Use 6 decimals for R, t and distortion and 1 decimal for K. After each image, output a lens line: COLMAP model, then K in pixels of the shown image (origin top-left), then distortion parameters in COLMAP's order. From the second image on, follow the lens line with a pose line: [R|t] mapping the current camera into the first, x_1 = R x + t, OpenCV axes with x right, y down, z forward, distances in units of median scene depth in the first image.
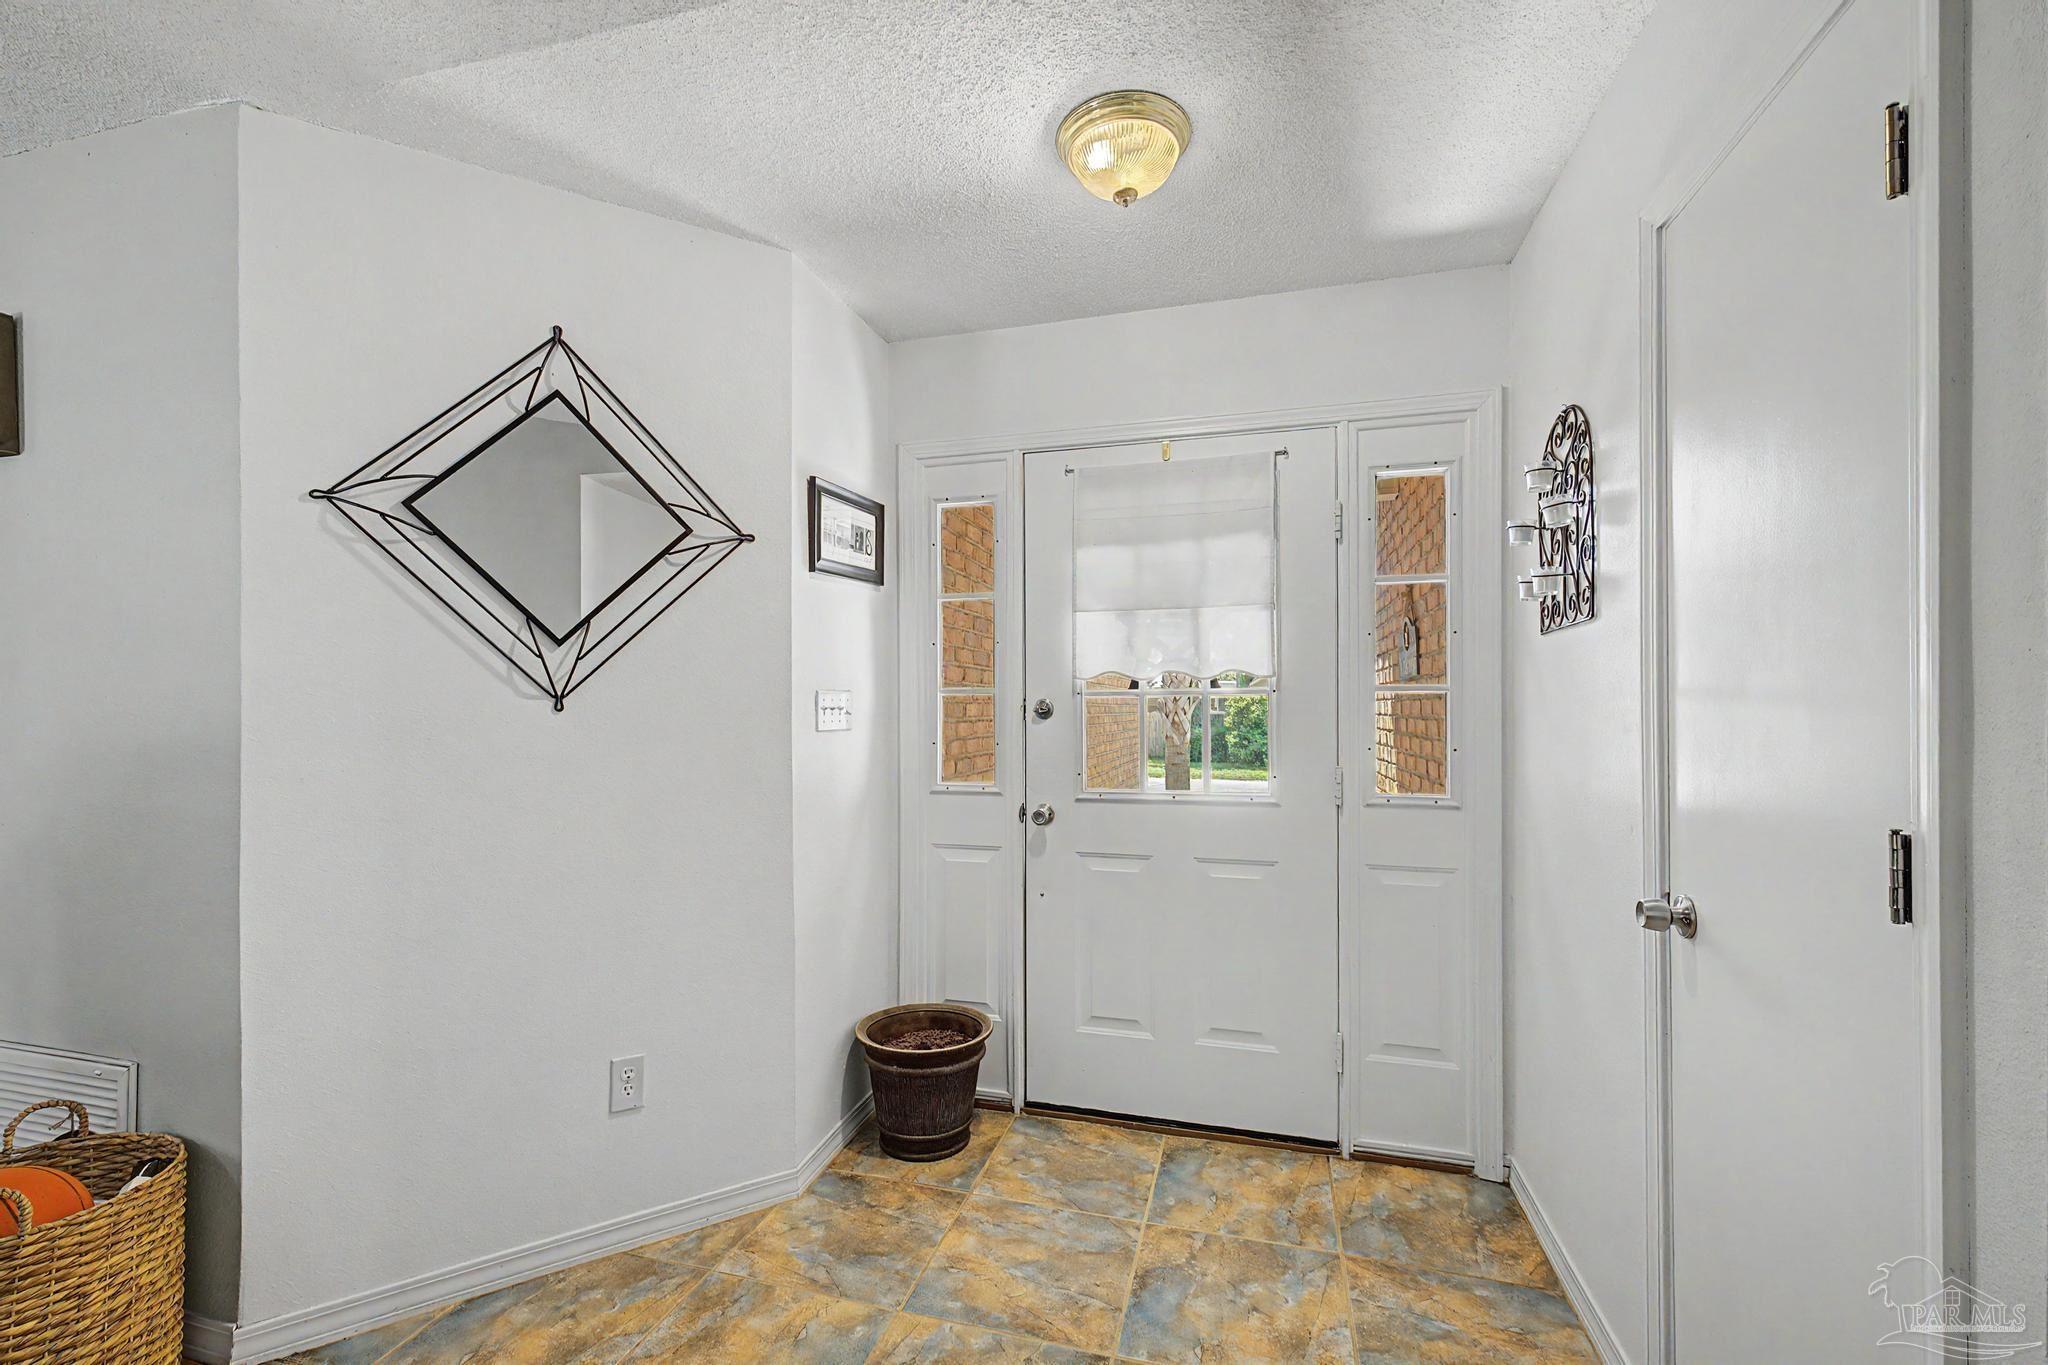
lens RADIAL K [[858.8, 0, 1020.3], [0, 858.8, 697.7], [0, 0, 1]] dist [0.010551, -0.005067]
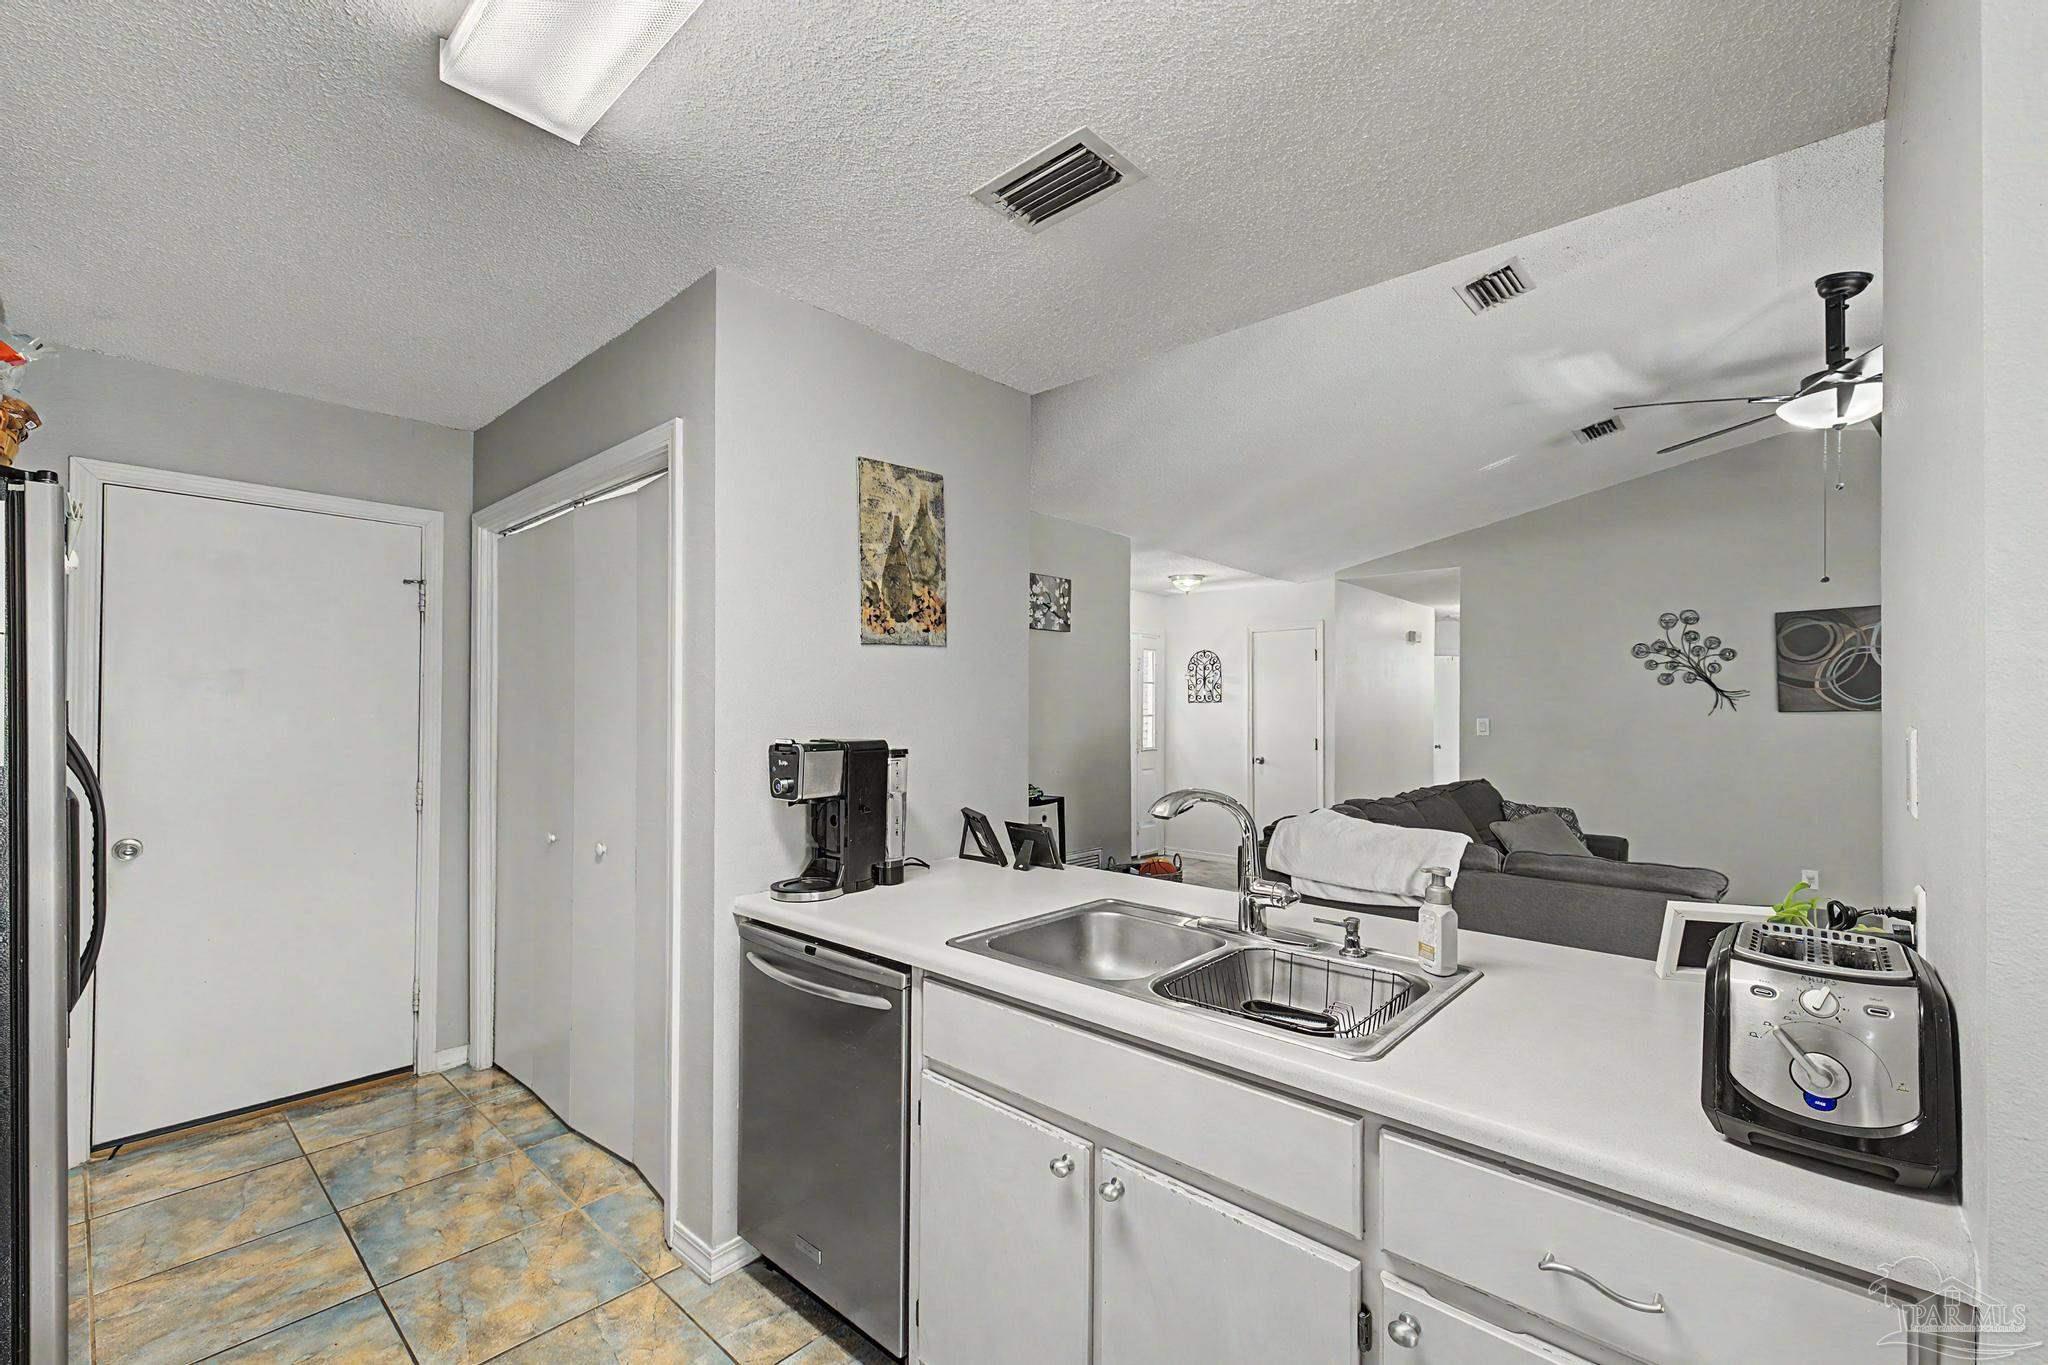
lens RADIAL K [[858.8, 0, 1019.3], [0, 858.8, 698.7], [0, 0, 1]] dist [0.010551, -0.005067]
pose [[0.456799, 0.018925, 0.889368, -2.761456], [-0.011748, 0.999815, -0.015242, -0.021661], [-0.889492, -0.003486, 0.456937, -0.076584]]
